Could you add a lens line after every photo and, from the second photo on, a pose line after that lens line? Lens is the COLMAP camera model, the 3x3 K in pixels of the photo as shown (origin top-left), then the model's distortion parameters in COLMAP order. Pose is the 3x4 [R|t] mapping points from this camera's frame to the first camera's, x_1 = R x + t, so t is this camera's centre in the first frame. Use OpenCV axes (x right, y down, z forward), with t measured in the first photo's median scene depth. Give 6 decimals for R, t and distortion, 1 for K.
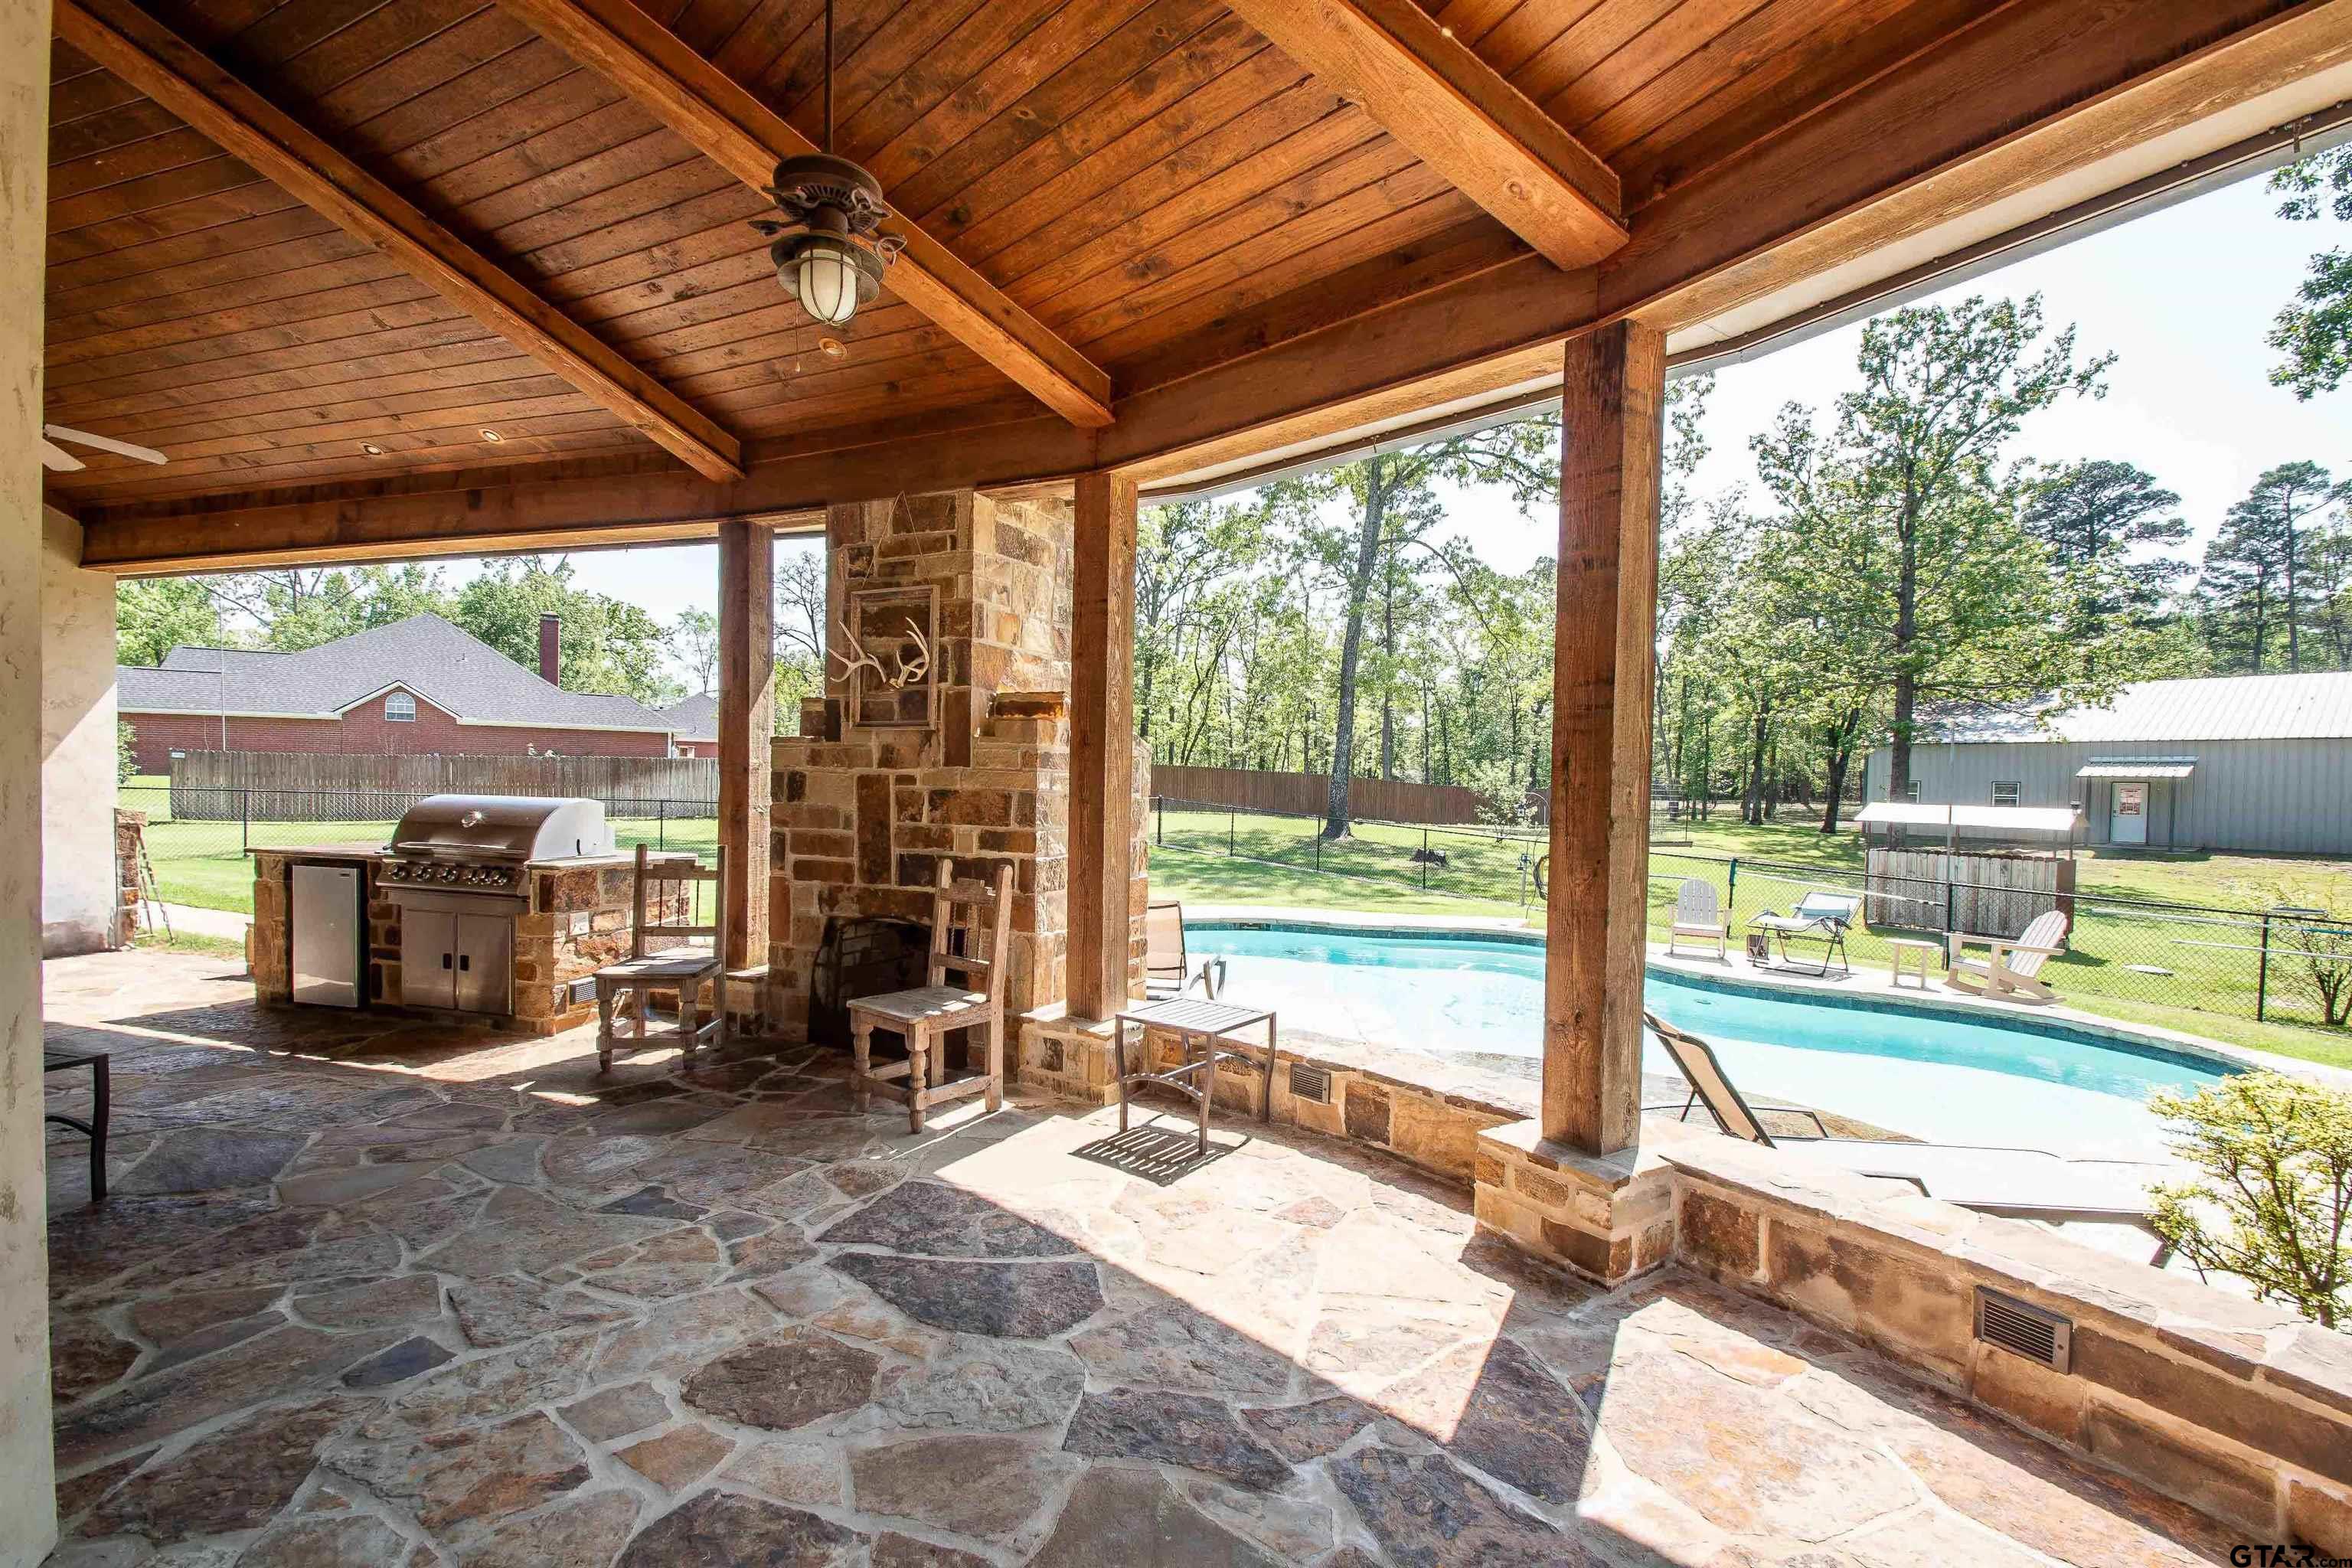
lens RADIAL K [[1006.1, 0, 1179.1], [0, 1006.1, 818.6], [0, 0, 1]] dist [-0.000897, -0.000329]
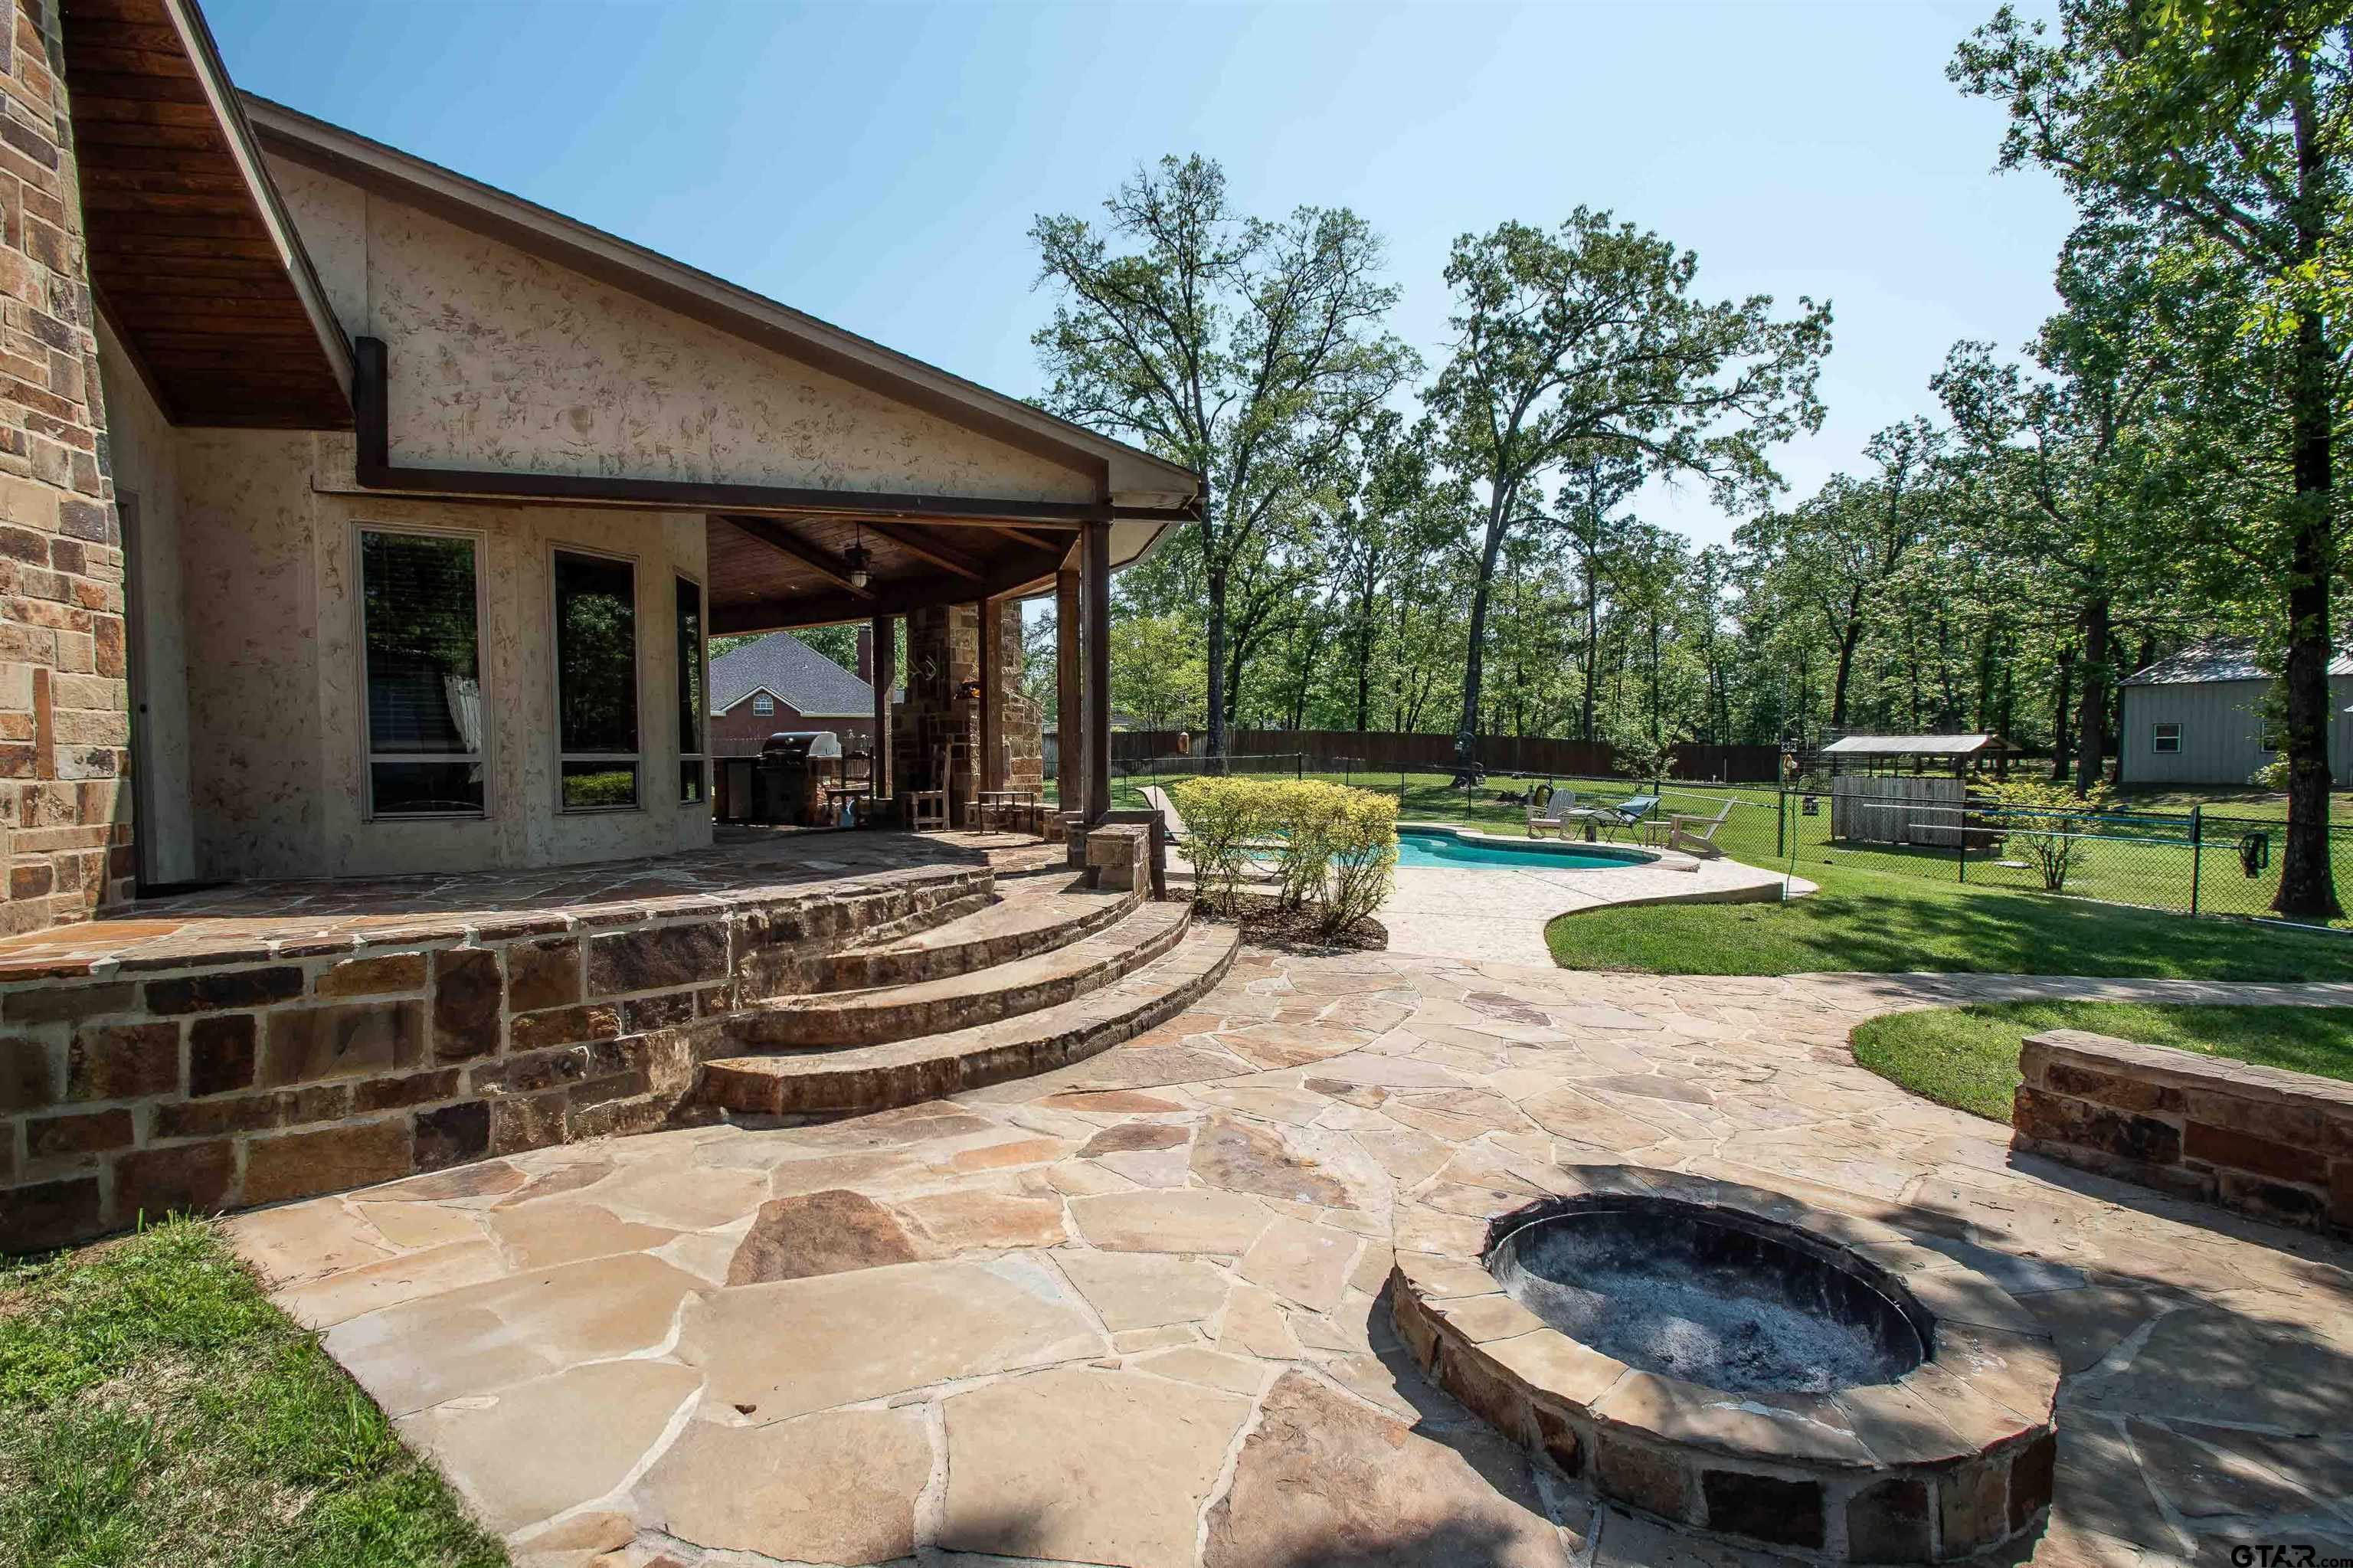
lens RADIAL K [[1006.6, 0, 1179.6], [0, 1006.6, 818.6], [0, 0, 1]] dist [-0.000897, -0.000329]
pose [[0.964541, -0.009551, -0.263761, 0.864578], [0.015606, 0.999660, 0.020872, 0.151130], [0.263472, -0.024248, 0.964362, -1.127510]]
